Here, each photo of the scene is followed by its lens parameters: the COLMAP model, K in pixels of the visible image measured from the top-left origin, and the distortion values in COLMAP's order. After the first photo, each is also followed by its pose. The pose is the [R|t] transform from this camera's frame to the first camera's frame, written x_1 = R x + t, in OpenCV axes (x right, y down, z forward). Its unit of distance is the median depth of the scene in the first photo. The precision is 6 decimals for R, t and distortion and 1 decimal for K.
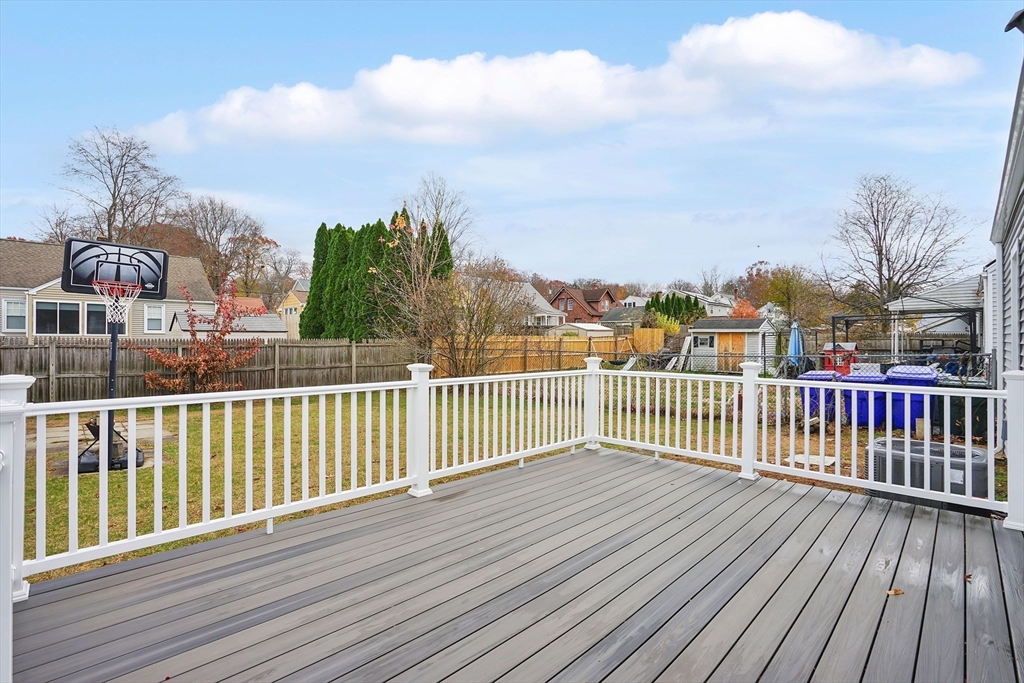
lens RADIAL K [[466.1, 0, 512.0], [0, 466.1, 341.5], [0, 0, 1]] dist [0.001223, 0.000129]
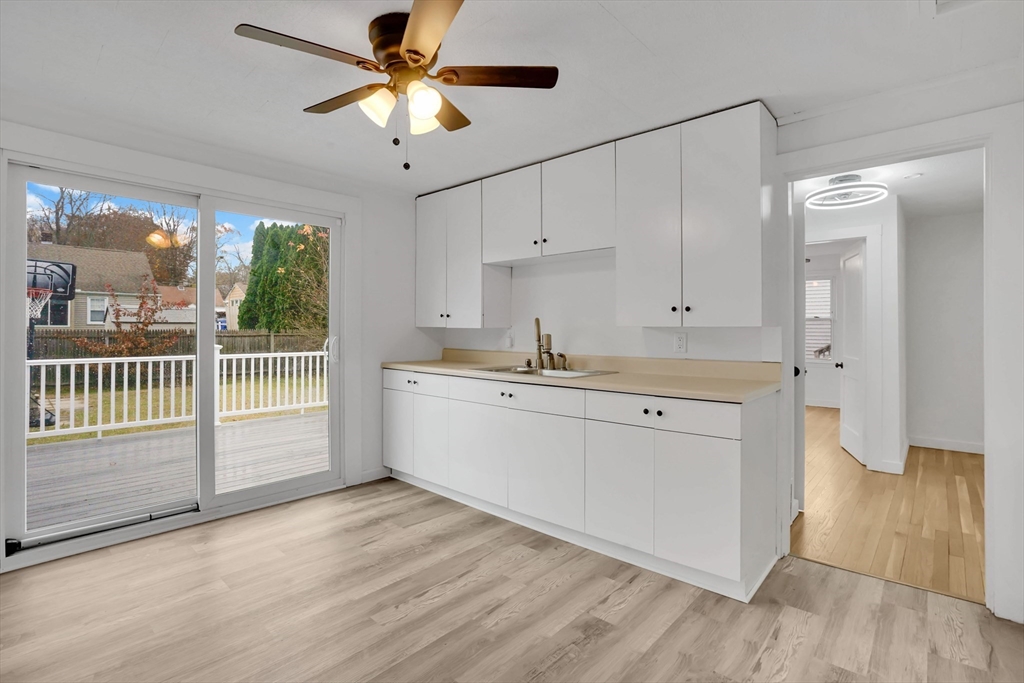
lens RADIAL K [[473.8, 0, 524.8], [0, 473.8, 332.0], [0, 0, 1]] dist [-0.003733, -0.000126]
pose [[0.998415, -0.000559, 0.056269, 0.186771], [0.000530, 1.000000, 0.000532, 0.000230], [-0.056269, -0.000502, 0.998416, -0.166478]]
